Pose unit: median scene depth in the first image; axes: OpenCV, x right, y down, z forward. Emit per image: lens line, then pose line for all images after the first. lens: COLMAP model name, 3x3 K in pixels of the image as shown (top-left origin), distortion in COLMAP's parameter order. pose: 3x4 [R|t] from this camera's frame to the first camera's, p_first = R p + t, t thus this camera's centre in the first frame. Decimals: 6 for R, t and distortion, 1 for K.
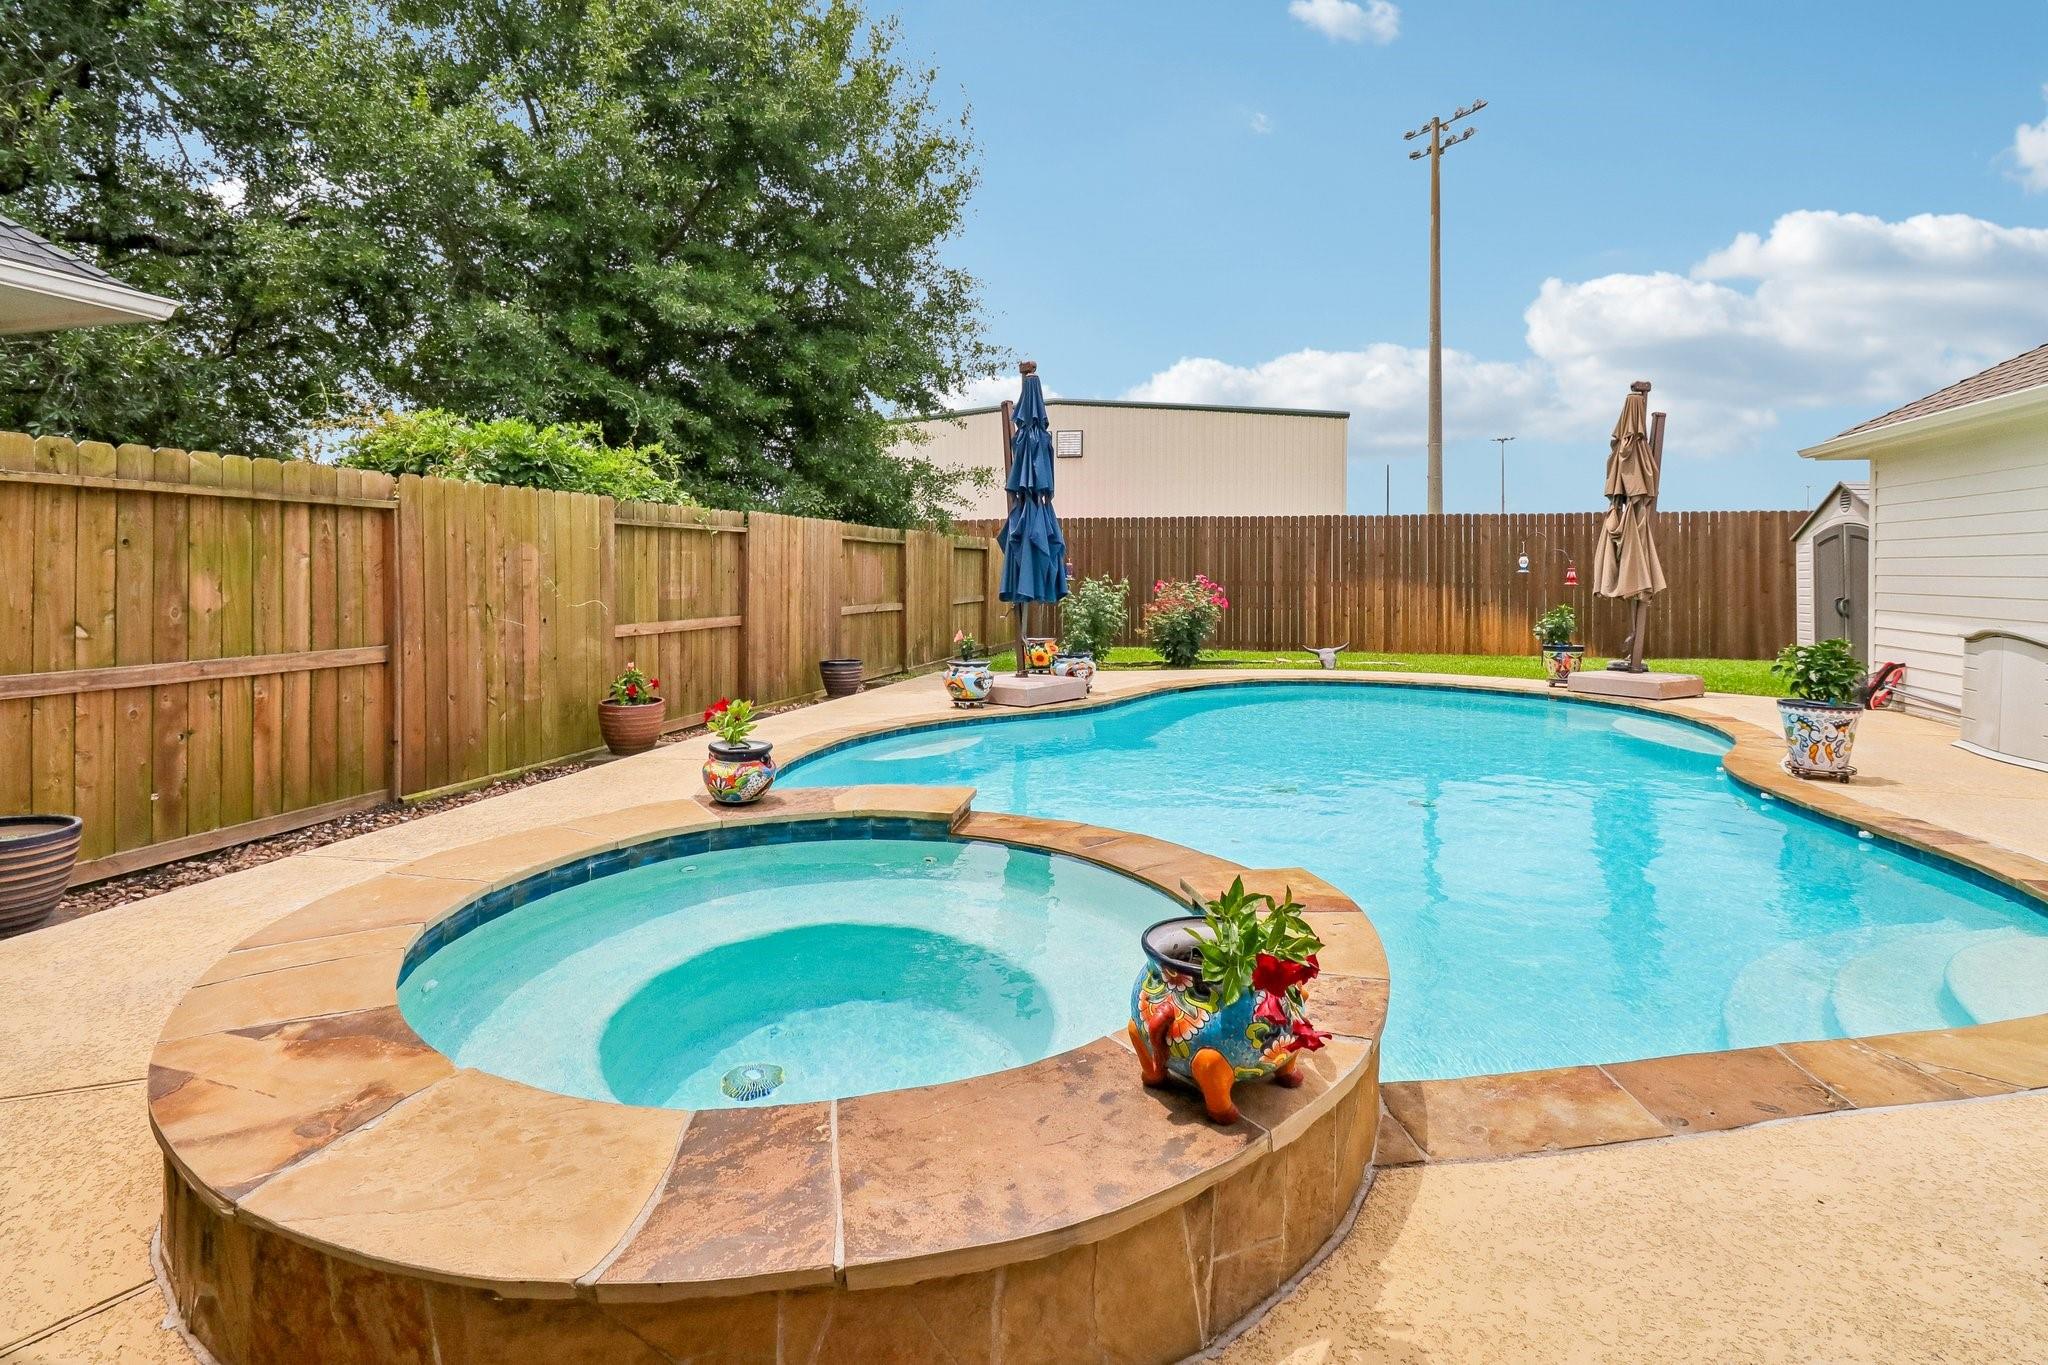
lens RADIAL K [[1005.9, 0, 1017.8], [0, 1005.9, 579.2], [0, 0, 1]] dist [-0.004114, -0.001120]
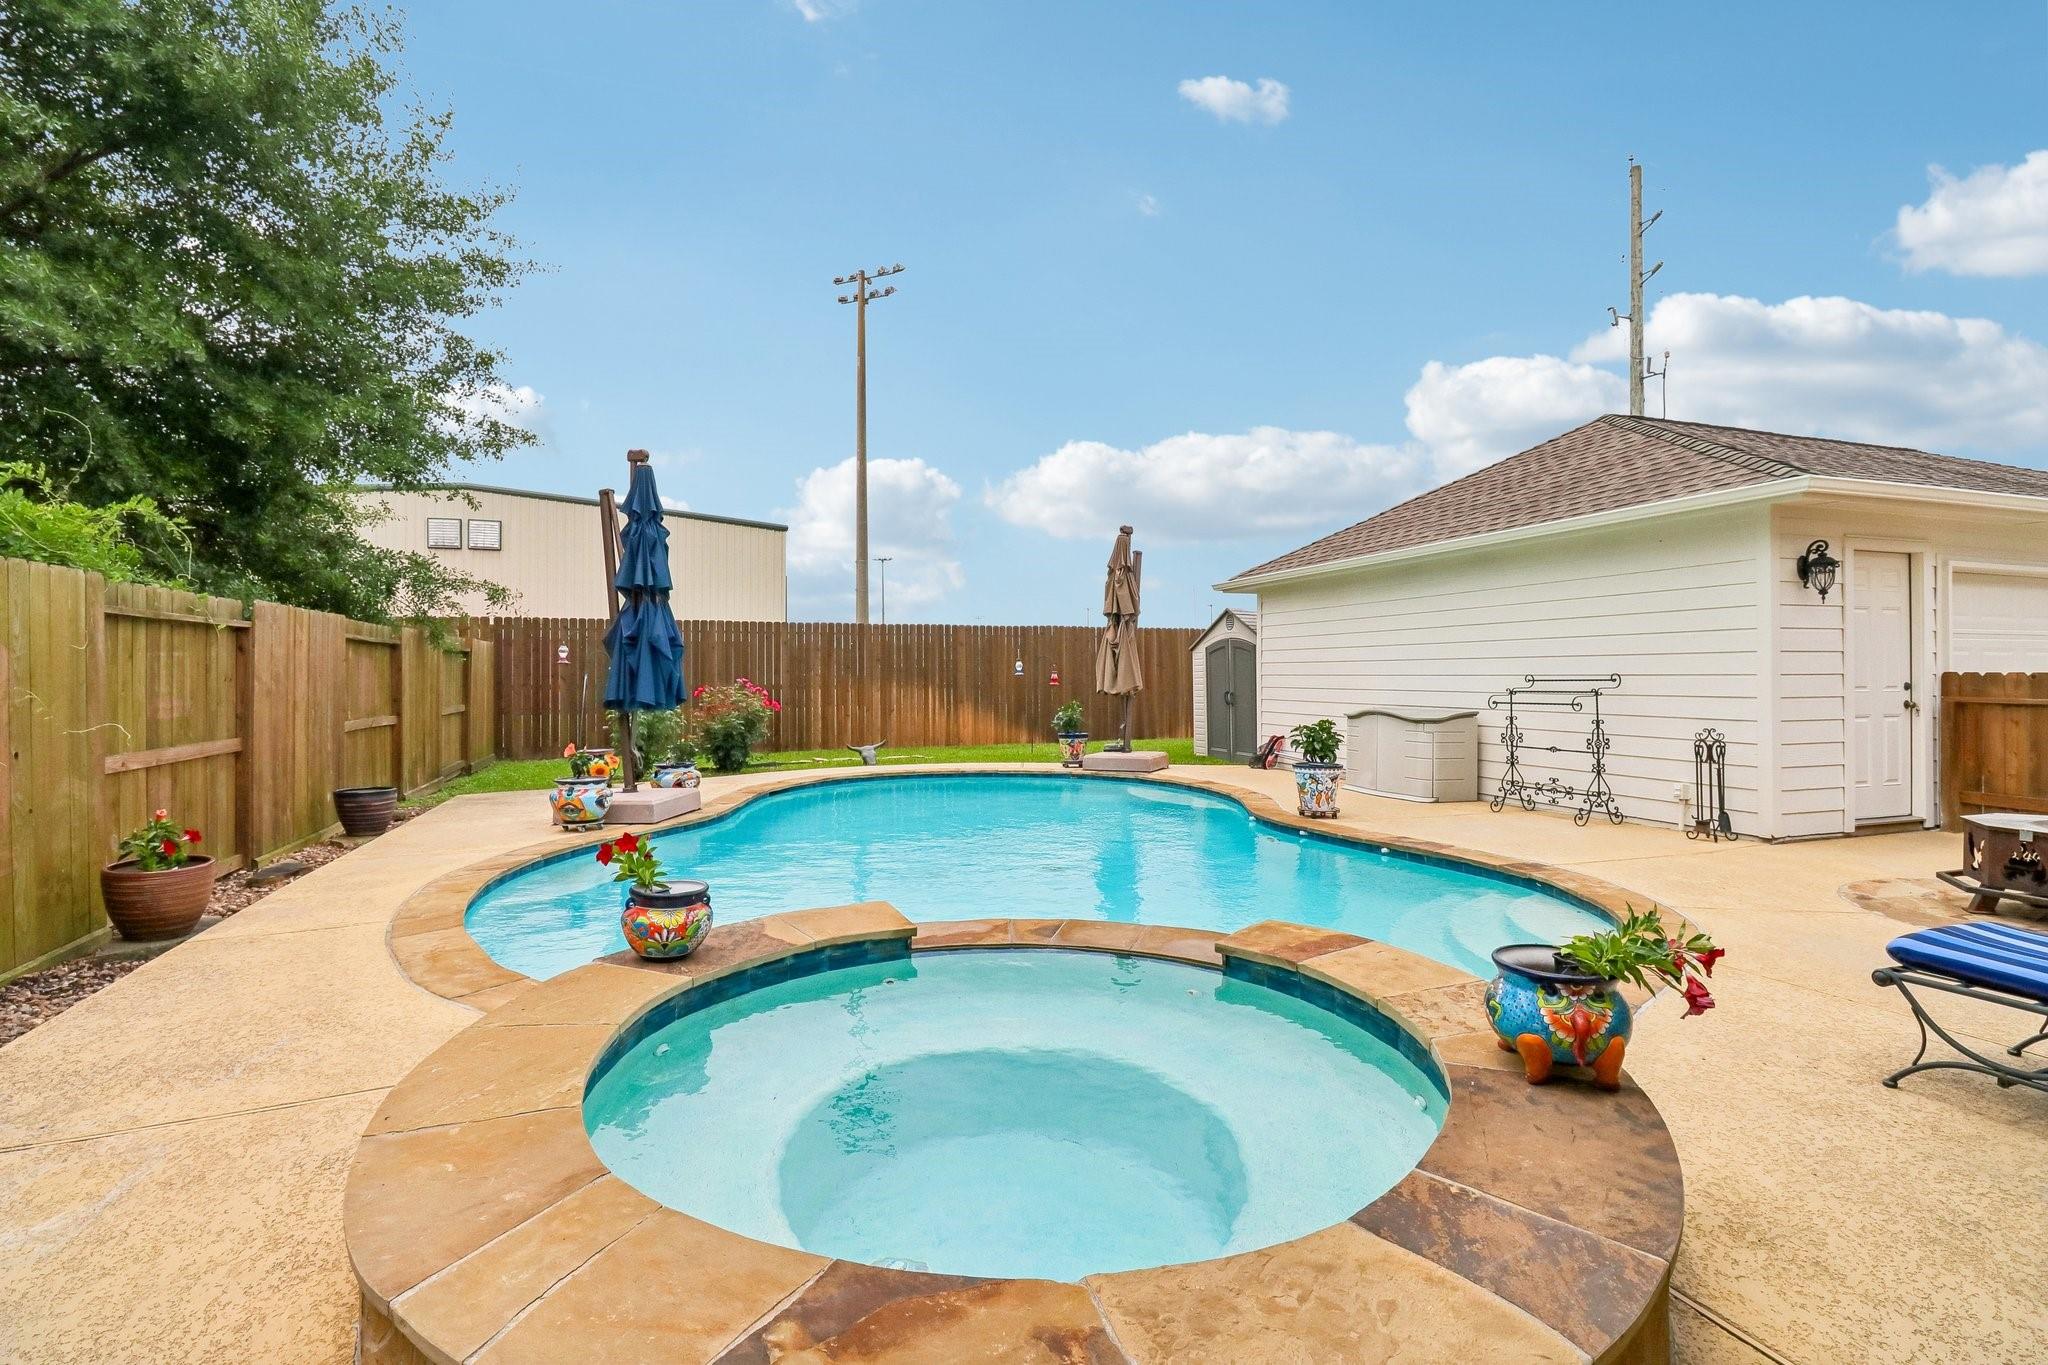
lens RADIAL K [[962.0, 0, 1028.1], [0, 962.0, 678.5], [0, 0, 1]] dist [-0.016894, -0.000350]
pose [[0.813943, -0.007972, 0.580890, -0.209440], [0.010300, 0.999947, -0.000709, -0.001752], [-0.580853, 0.006561, 0.813982, 0.076684]]
